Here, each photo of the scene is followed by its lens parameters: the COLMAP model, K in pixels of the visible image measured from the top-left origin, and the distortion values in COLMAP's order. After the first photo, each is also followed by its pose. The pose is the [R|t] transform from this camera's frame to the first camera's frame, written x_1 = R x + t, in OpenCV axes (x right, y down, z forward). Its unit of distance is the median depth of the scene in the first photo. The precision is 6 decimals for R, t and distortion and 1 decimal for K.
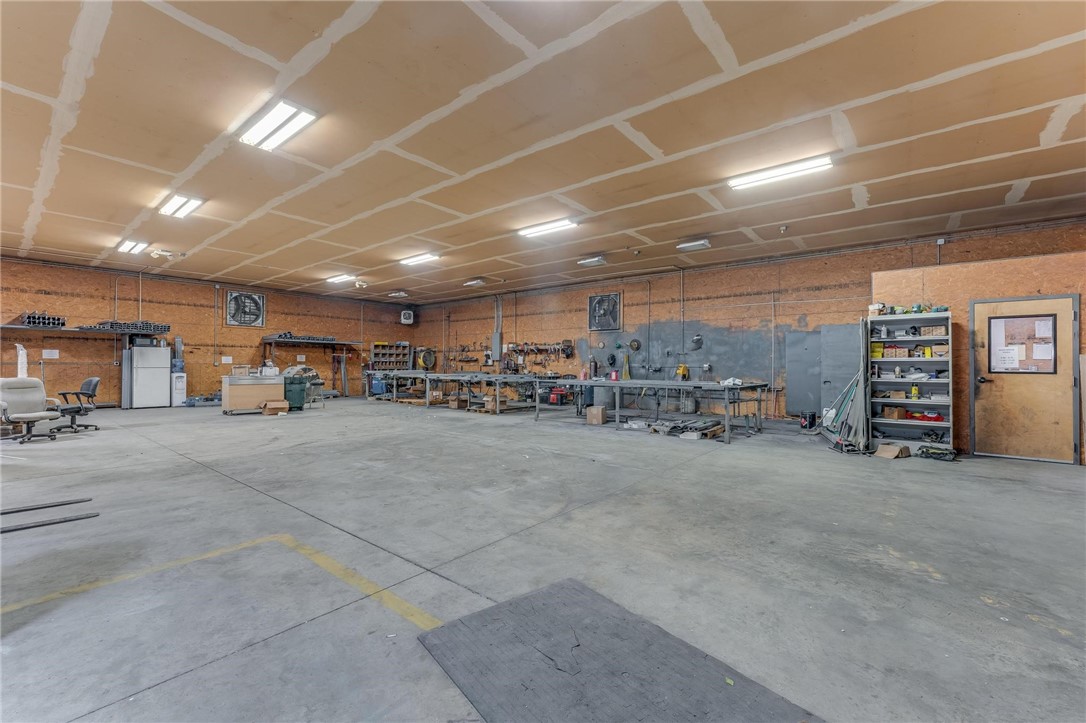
lens RADIAL K [[438.8, 0, 551.3], [0, 438.8, 363.6], [0, 0, 1]] dist [-0.000899, 0.000410]
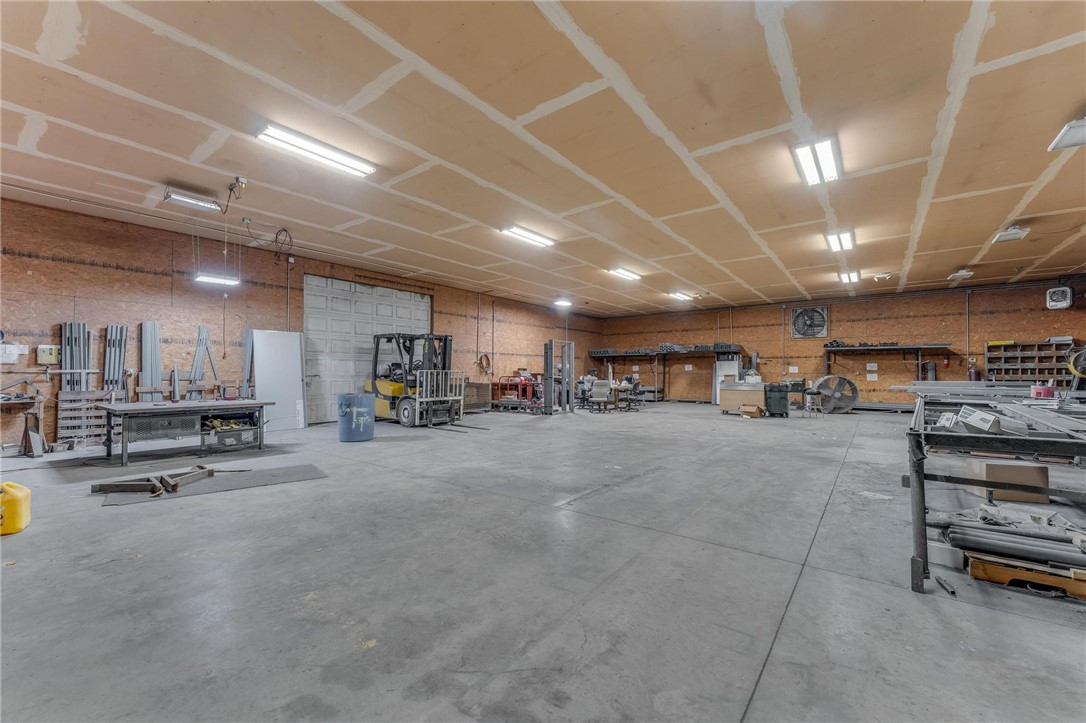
lens RADIAL K [[438.8, 0, 550.4], [0, 438.8, 365.7], [0, 0, 1]] dist [-0.000899, 0.000410]
pose [[0.036072, -0.021465, -0.999119, 1.177973], [0.002344, 0.999768, -0.021394, 0.012539], [0.999346, -0.001570, 0.036114, 1.088450]]
